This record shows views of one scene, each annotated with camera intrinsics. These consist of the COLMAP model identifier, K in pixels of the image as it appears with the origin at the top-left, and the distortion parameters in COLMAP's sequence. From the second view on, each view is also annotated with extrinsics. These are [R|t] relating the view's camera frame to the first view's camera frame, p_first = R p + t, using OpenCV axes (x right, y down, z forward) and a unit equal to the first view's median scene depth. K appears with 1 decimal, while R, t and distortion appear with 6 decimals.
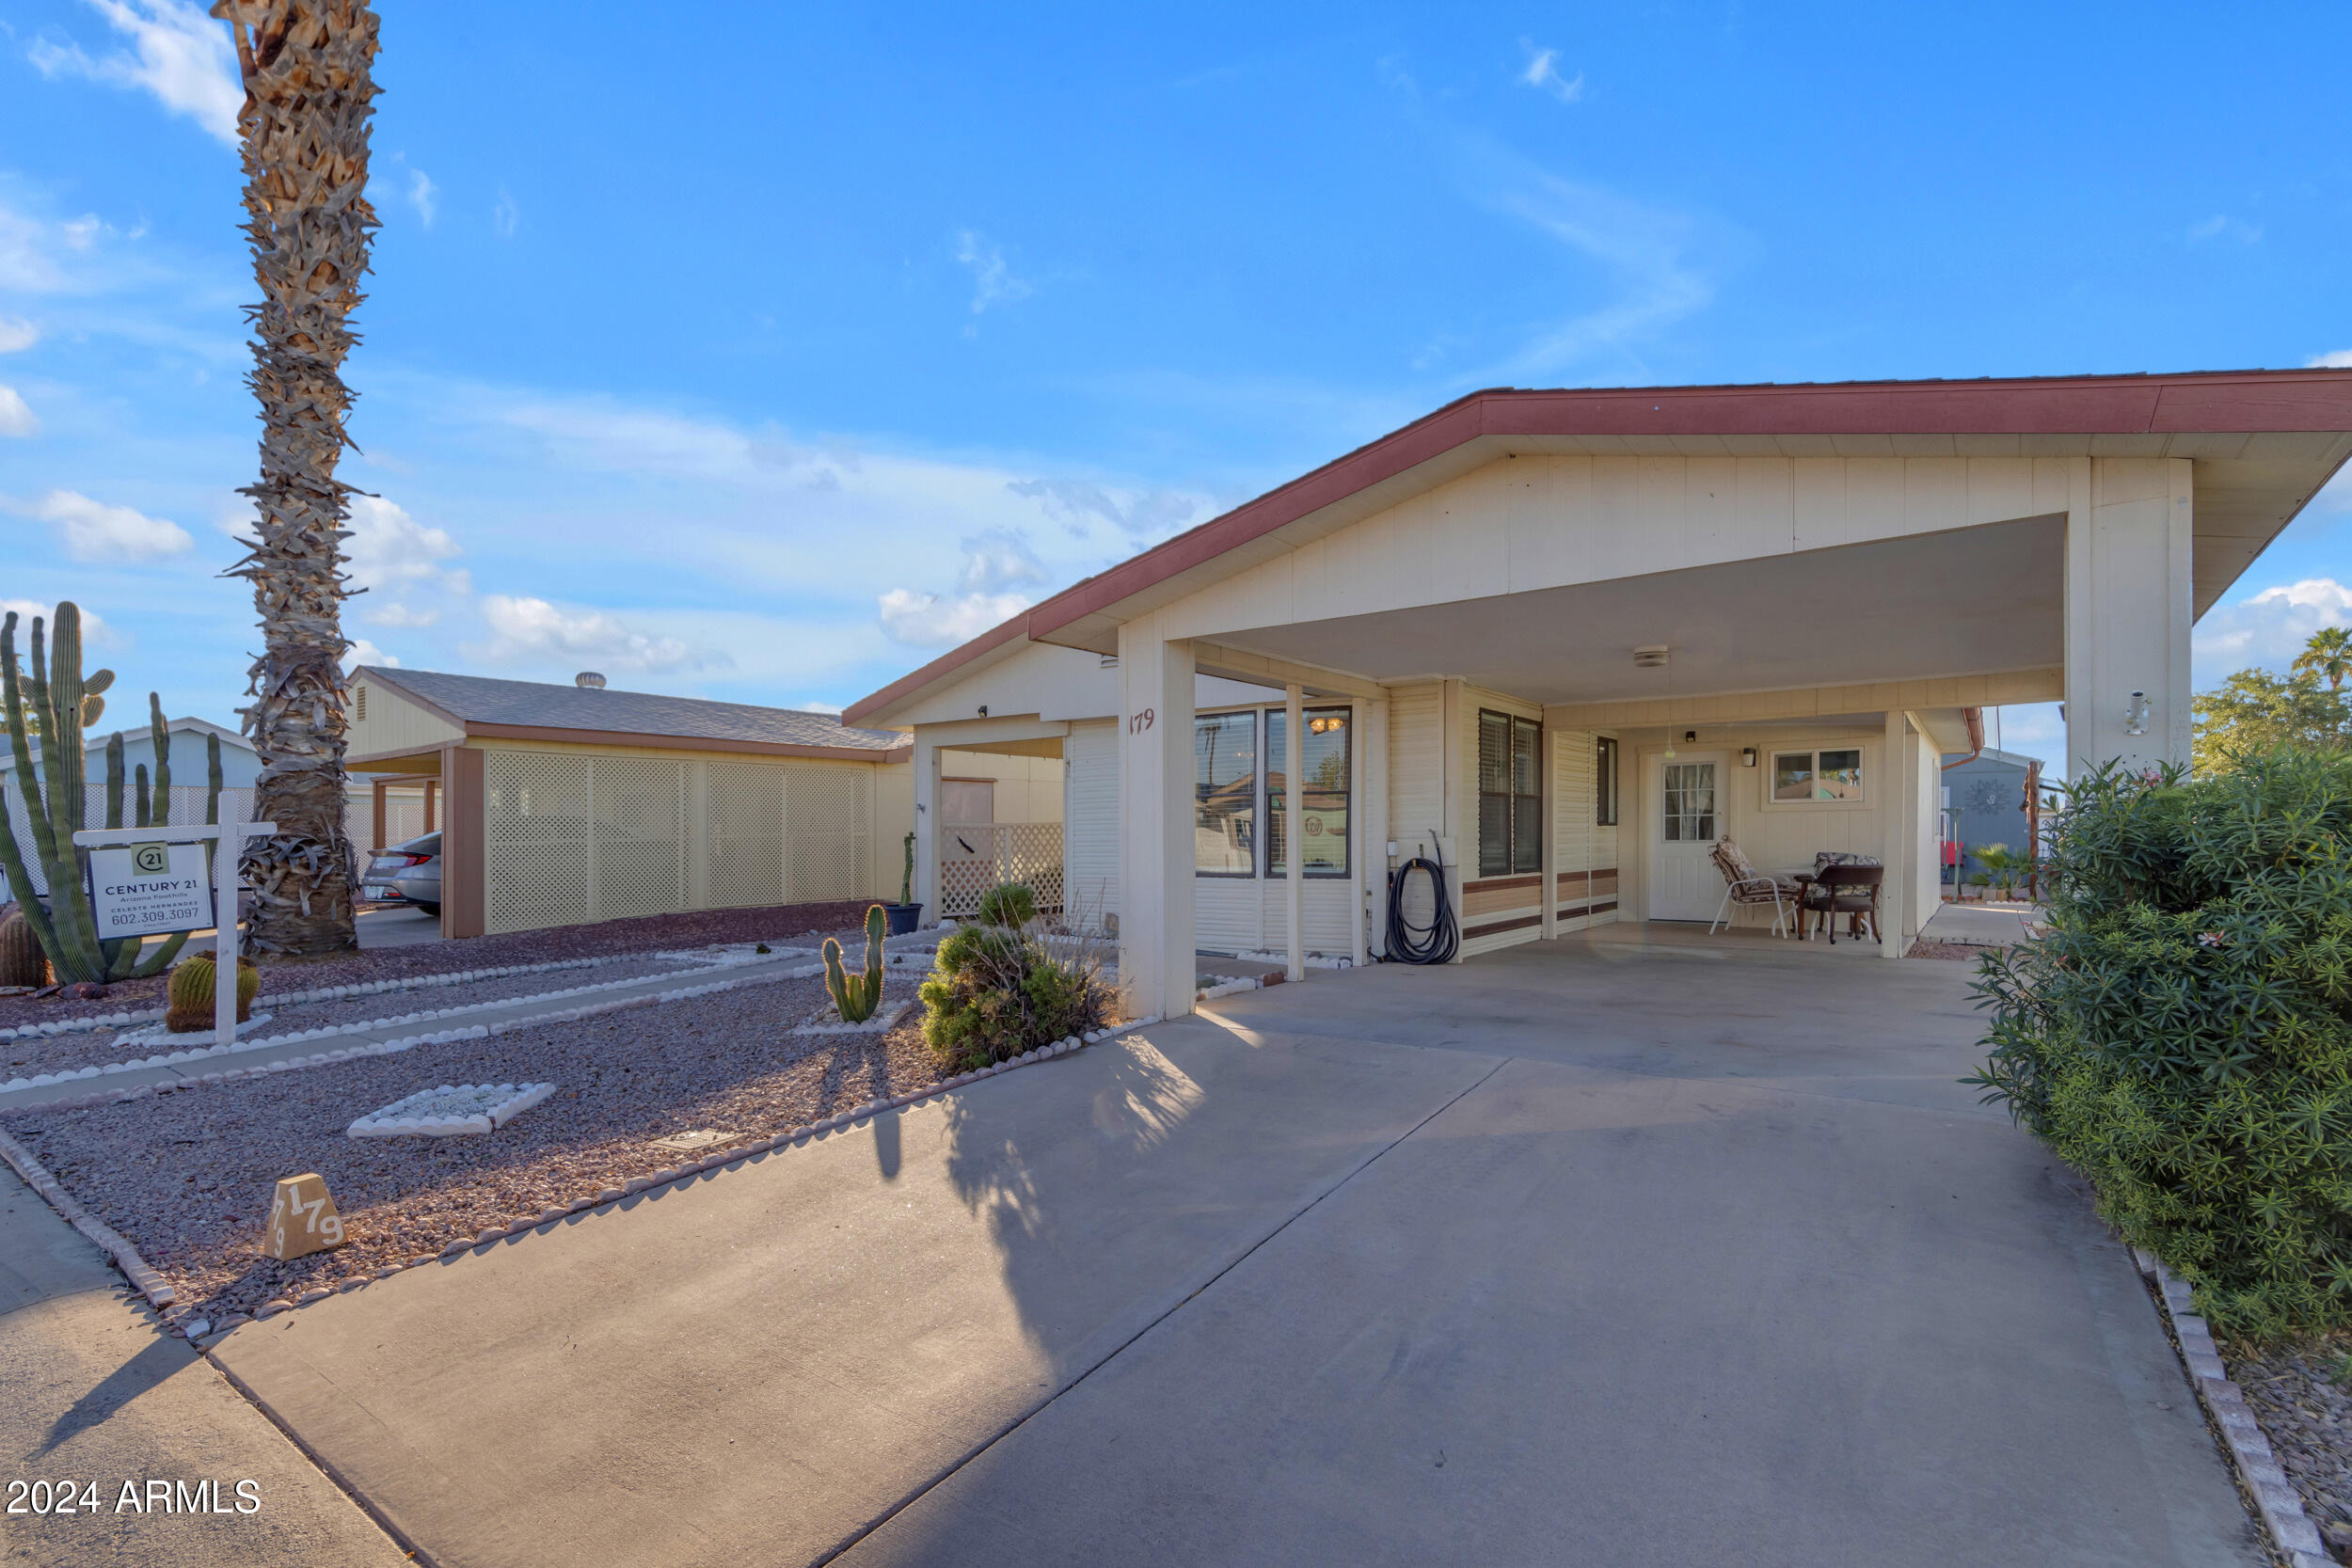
lens RADIAL K [[1151.3, 0, 1321.9], [0, 1151.3, 841.9], [0, 0, 1]] dist [-0.001135, 0.000083]
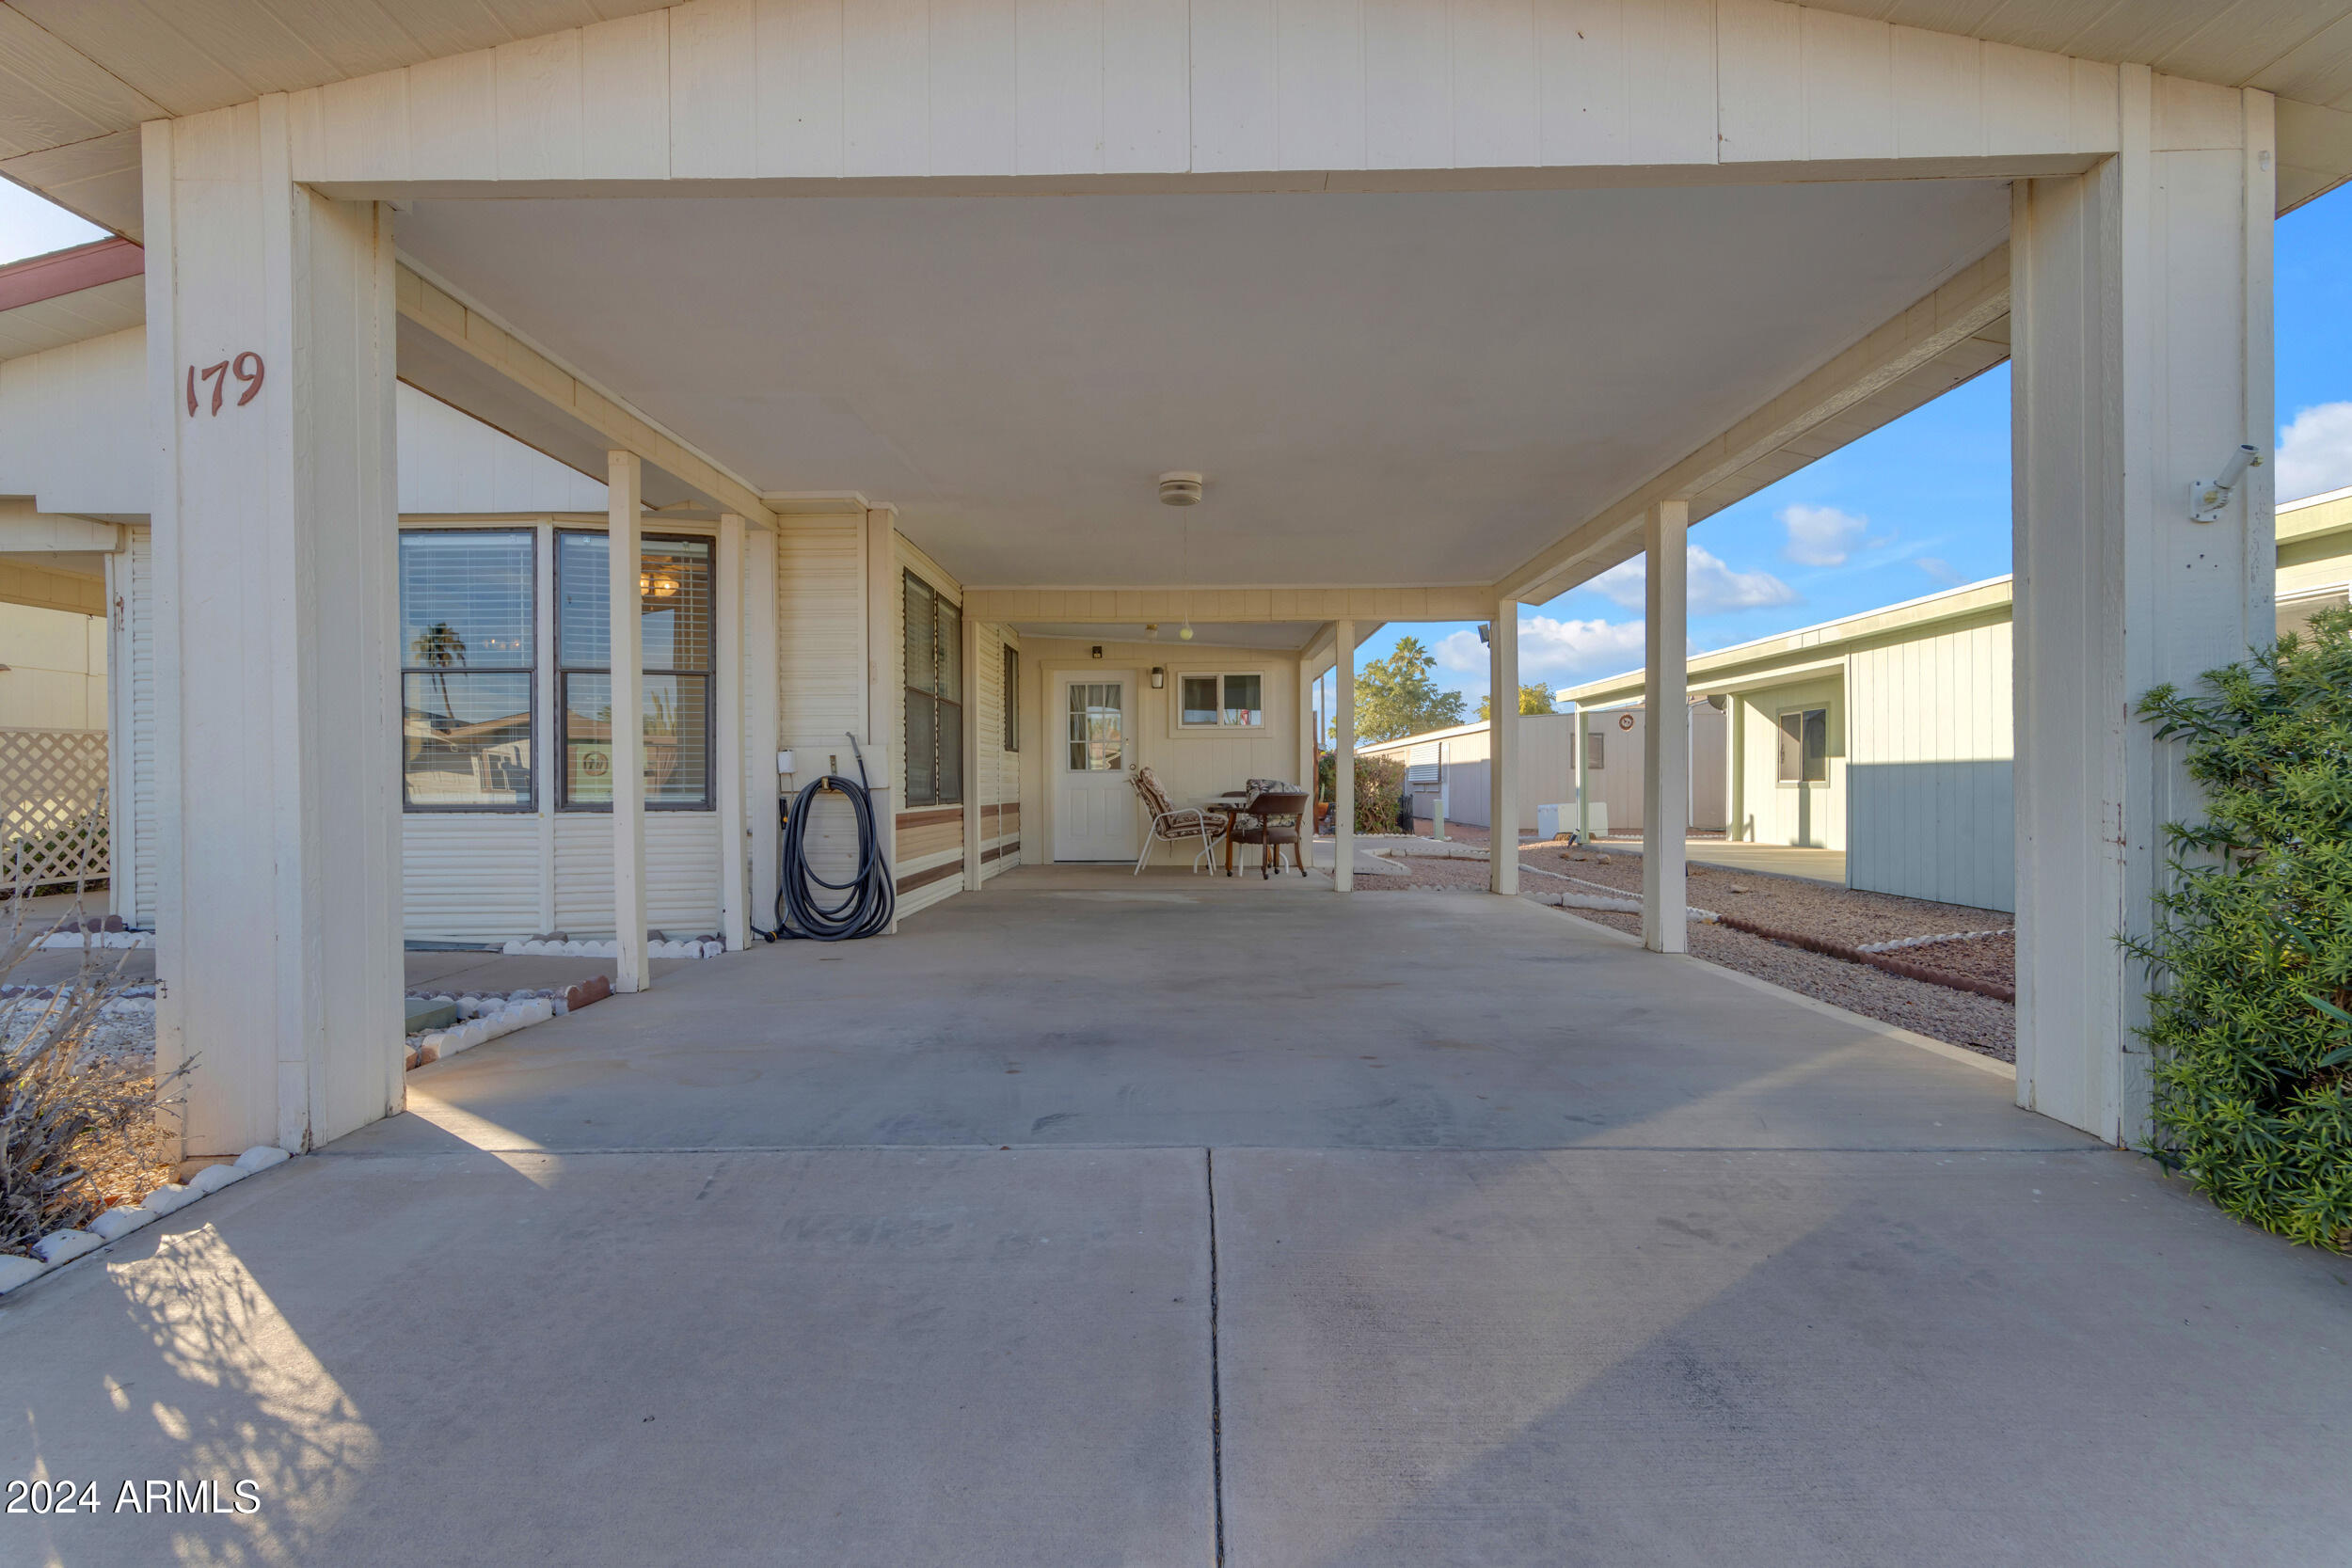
lens RADIAL K [[1085.4, 0, 1177.2], [0, 1085.4, 790.7], [0, 0, 1]] dist [0.002538, 0.000654]
pose [[0.880263, -0.008197, 0.474415, -0.033892], [0.009551, 0.999954, -0.000443, 0.023786], [-0.474390, 0.004921, 0.880301, 0.359393]]
